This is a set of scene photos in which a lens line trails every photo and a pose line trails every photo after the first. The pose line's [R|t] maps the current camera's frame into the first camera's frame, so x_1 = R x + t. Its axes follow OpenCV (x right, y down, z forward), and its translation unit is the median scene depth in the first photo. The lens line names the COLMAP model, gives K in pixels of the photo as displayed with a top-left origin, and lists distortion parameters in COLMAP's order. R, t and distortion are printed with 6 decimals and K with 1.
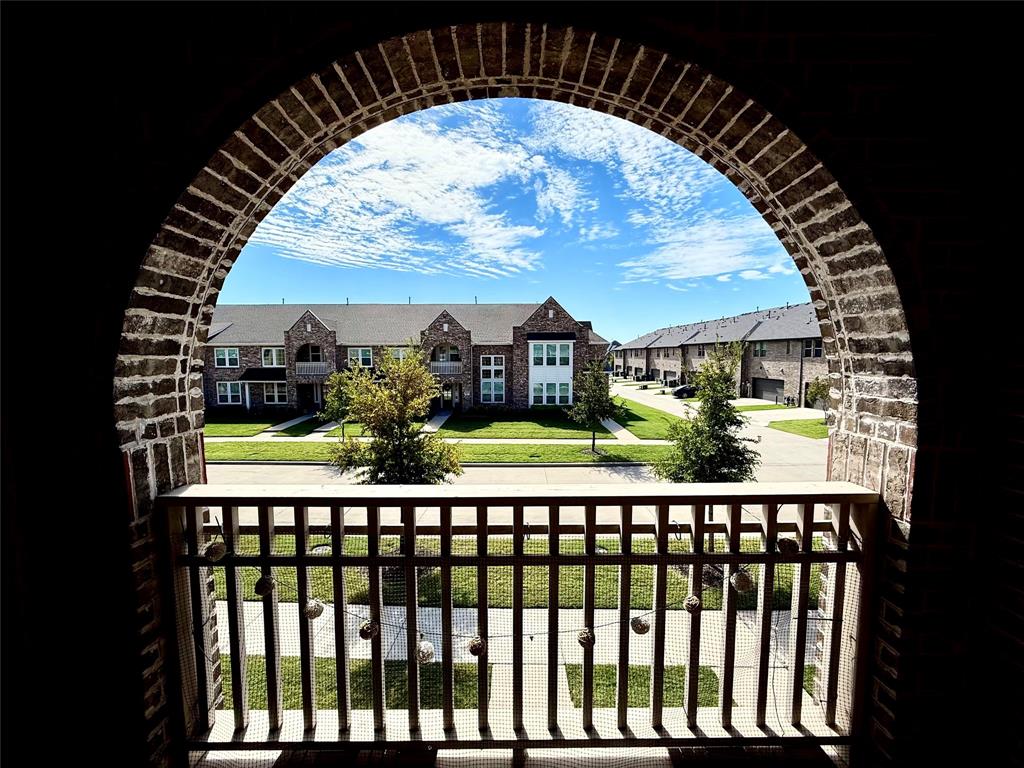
lens RADIAL K [[408.9, 0, 510.6], [0, 408.9, 385.8], [0, 0, 1]] dist [0.000579, 0.000039]
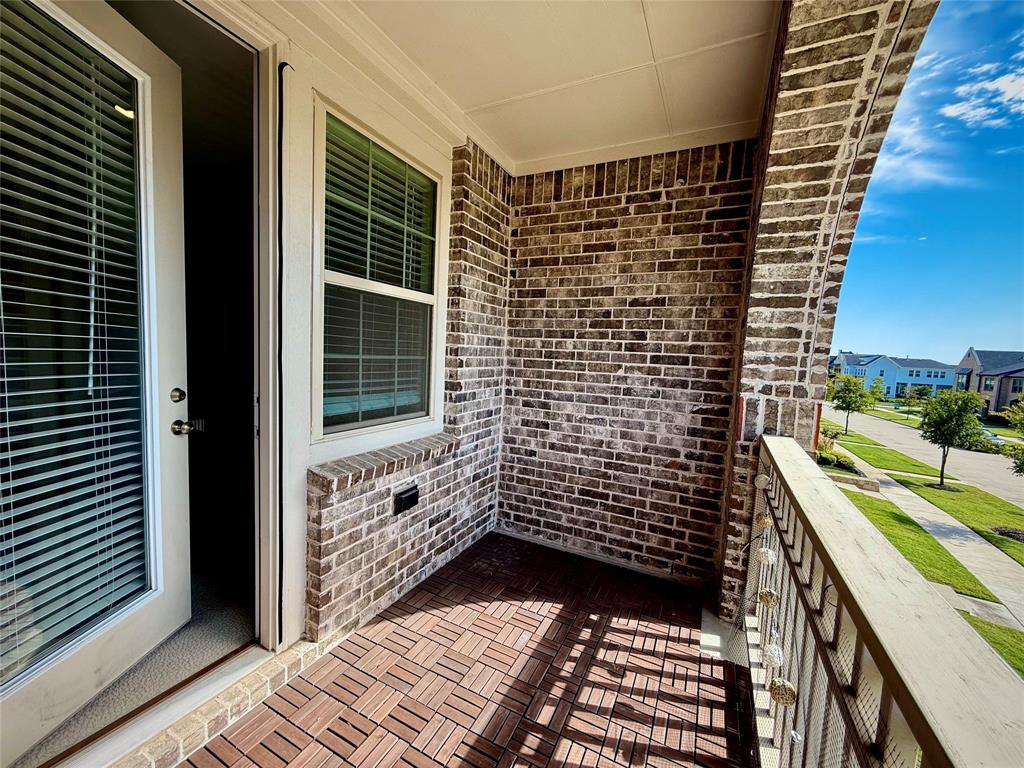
lens RADIAL K [[408.9, 0, 510.5], [0, 408.9, 384.9], [0, 0, 1]] dist [0.000579, 0.000039]
pose [[-0.451279, 0.054185, -0.890737, 0.838798], [-0.114860, 0.986325, 0.118192, 0.025582], [0.884960, 0.155647, -0.438884, 0.809303]]
